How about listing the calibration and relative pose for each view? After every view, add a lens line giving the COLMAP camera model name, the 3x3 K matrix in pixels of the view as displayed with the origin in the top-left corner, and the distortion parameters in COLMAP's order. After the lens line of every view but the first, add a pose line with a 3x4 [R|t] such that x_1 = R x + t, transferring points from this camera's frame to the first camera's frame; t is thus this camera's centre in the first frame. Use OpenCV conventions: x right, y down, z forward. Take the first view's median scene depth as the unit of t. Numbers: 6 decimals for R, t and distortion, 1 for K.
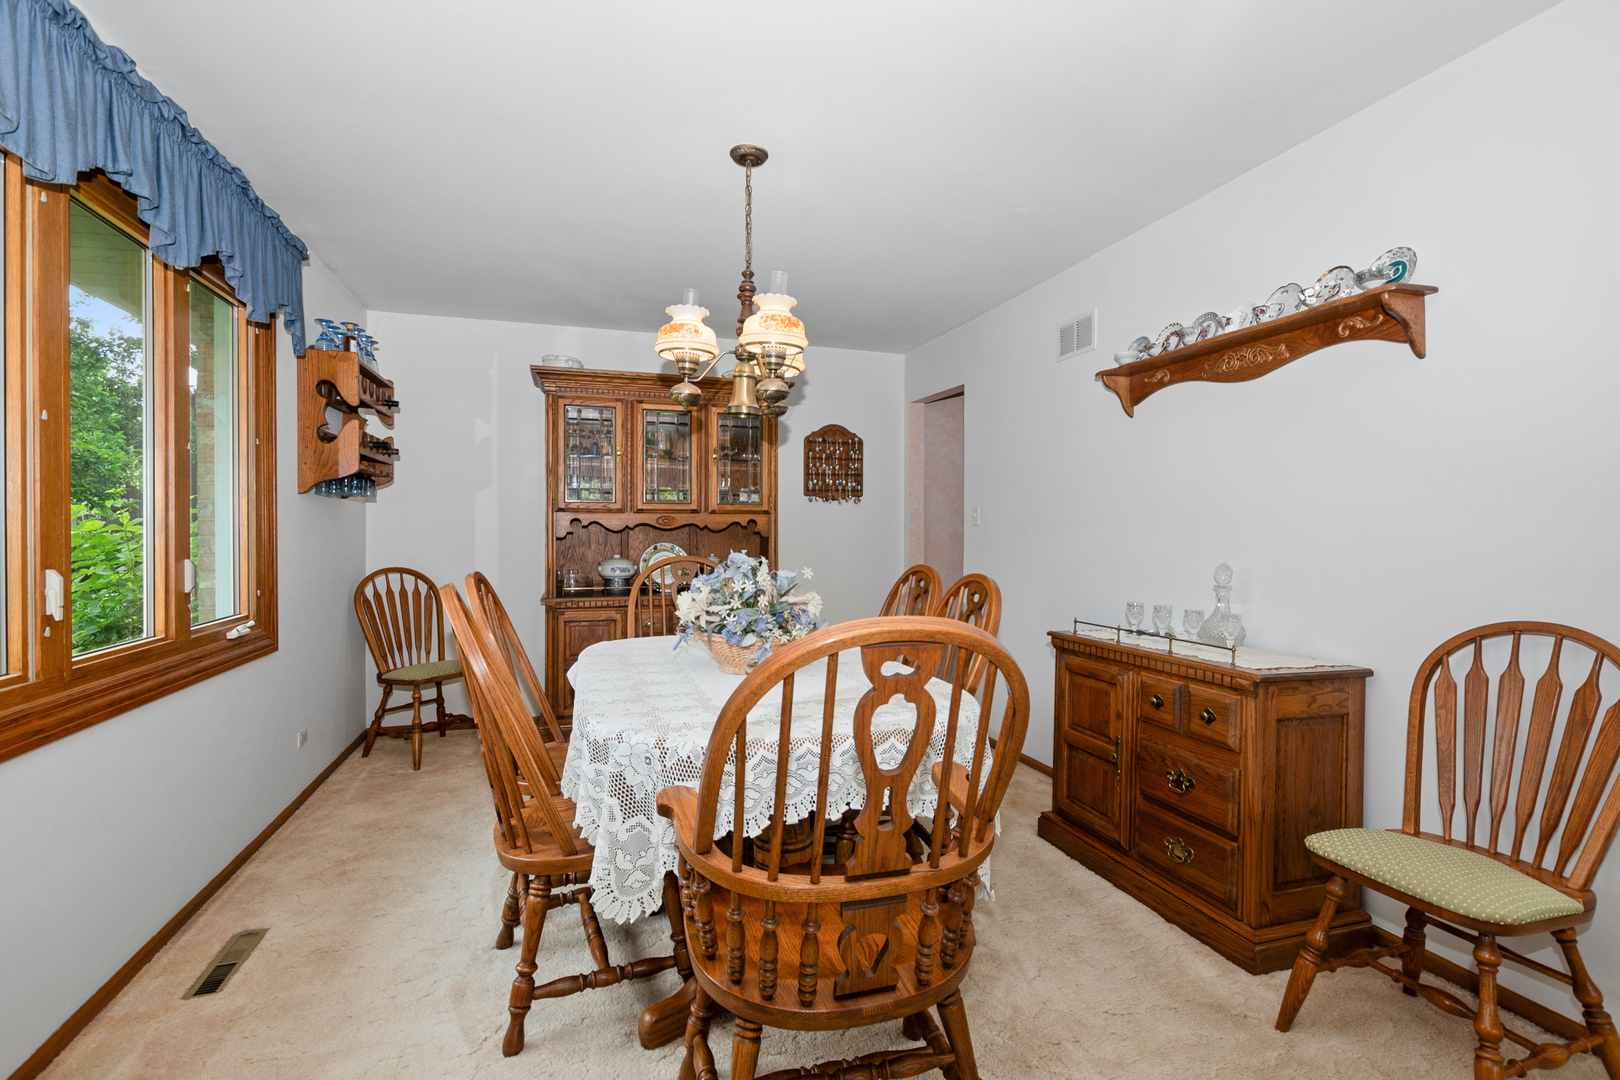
lens RADIAL K [[758.6, 0, 811.4], [0, 758.6, 539.9], [0, 0, 1]] dist [0.005517, -0.002596]
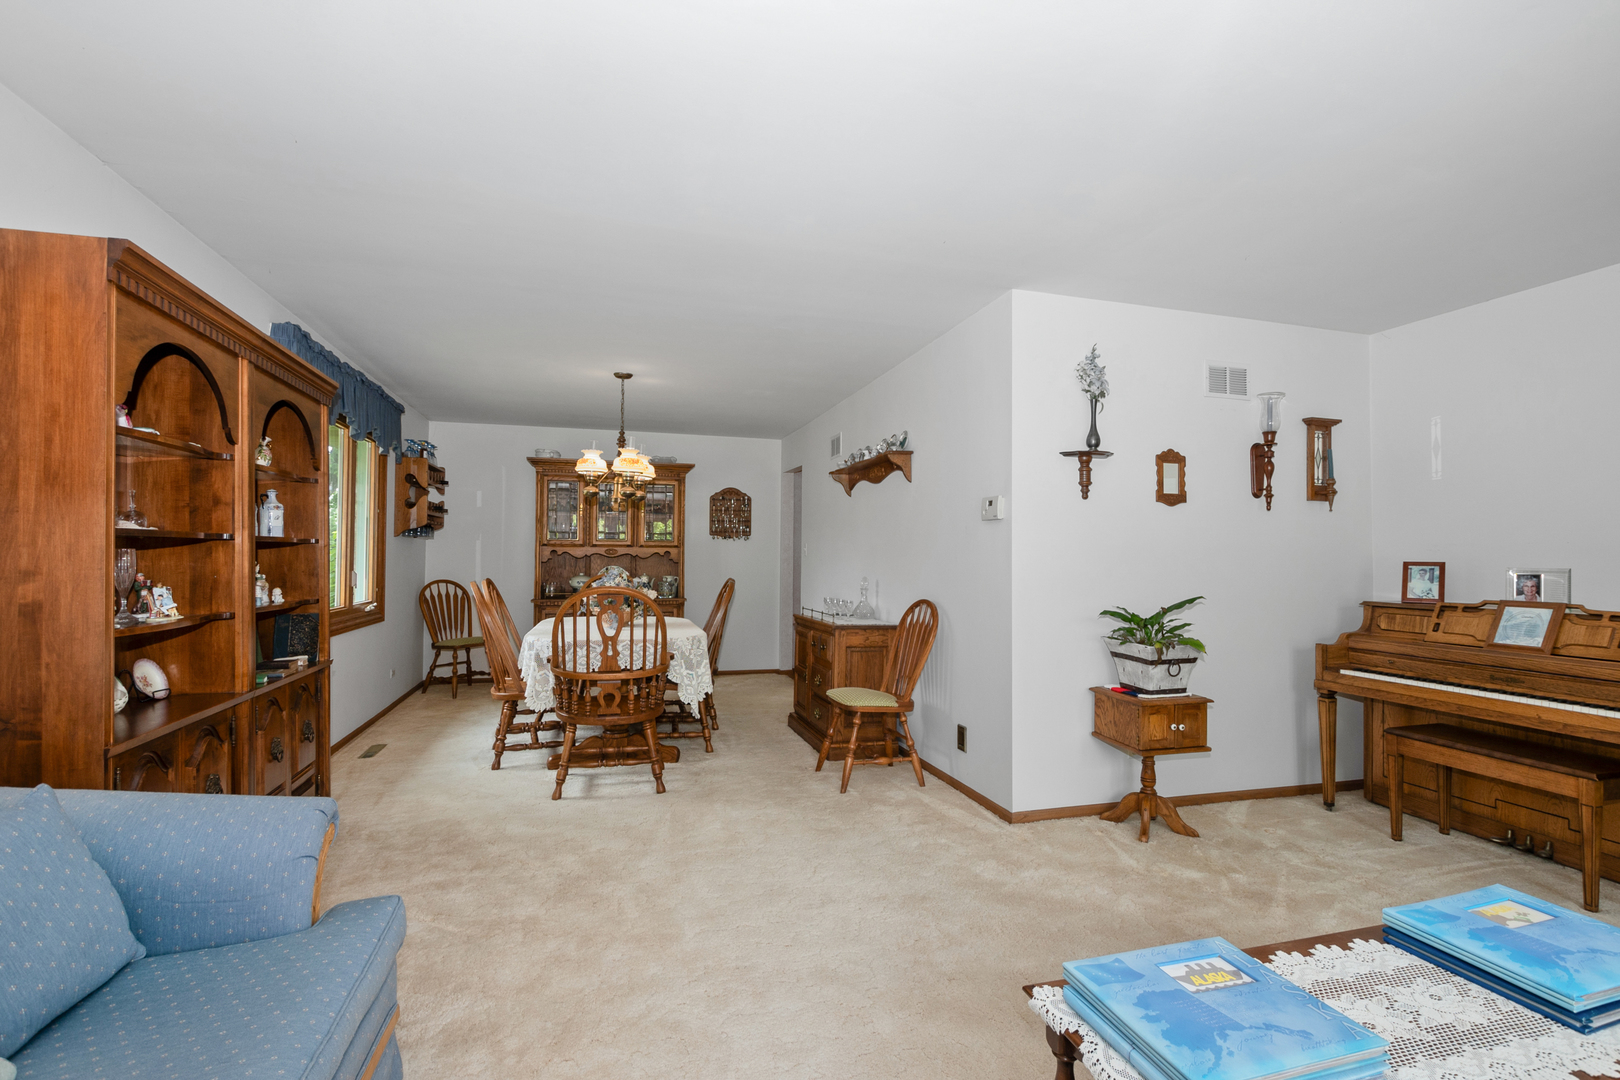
lens RADIAL K [[758.6, 0, 815.6], [0, 758.6, 540.7], [0, 0, 1]] dist [0.005517, -0.002596]
pose [[0.999587, 0.004574, -0.028363, 0.317128], [-0.005517, 0.999432, -0.033246, 0.002625], [0.028195, 0.033388, 0.999045, -0.649759]]
